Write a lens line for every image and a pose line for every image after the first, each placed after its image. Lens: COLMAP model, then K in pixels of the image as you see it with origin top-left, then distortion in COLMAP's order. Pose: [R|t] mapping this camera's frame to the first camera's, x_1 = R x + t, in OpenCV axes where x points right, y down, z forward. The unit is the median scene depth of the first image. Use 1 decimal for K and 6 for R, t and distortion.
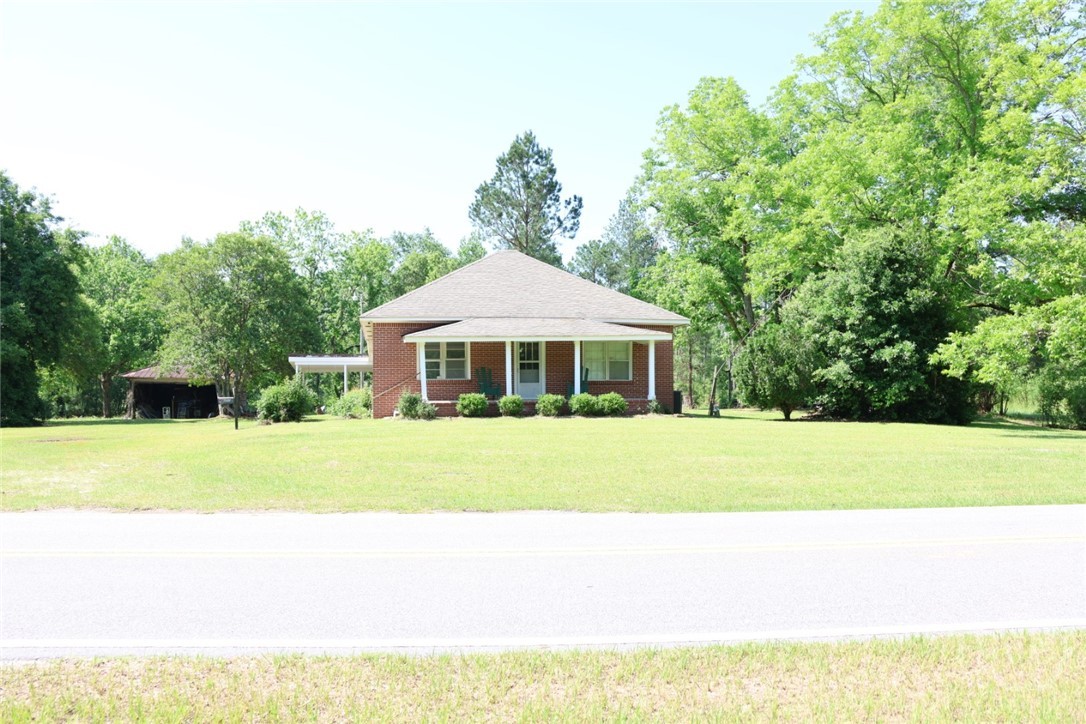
lens RADIAL K [[909.4, 0, 542.4], [0, 909.4, 379.0], [0, 0, 1]] dist [-0.161325, 0.131724]
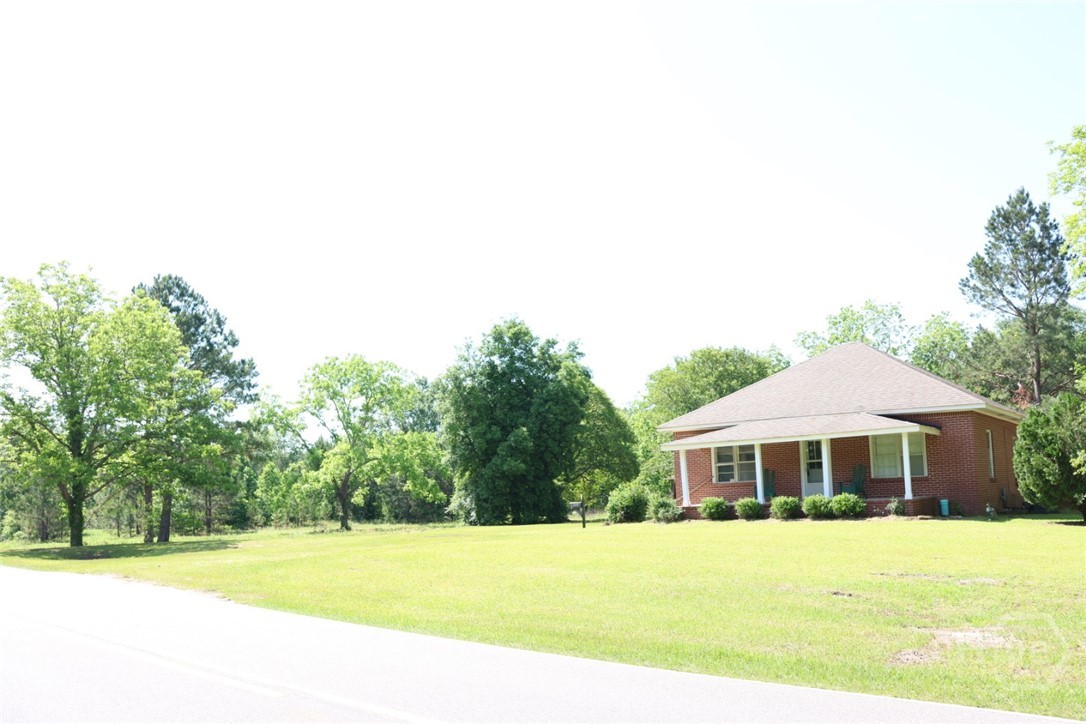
lens RADIAL K [[909.4, 0, 542.4], [0, 909.4, 379.0], [0, 0, 1]] dist [-0.161325, 0.131724]
pose [[0.684928, -0.103740, -0.721188, 0.486548], [0.028562, 0.992874, -0.115695, -0.003589], [0.728051, 0.058644, 0.683010, 0.137433]]
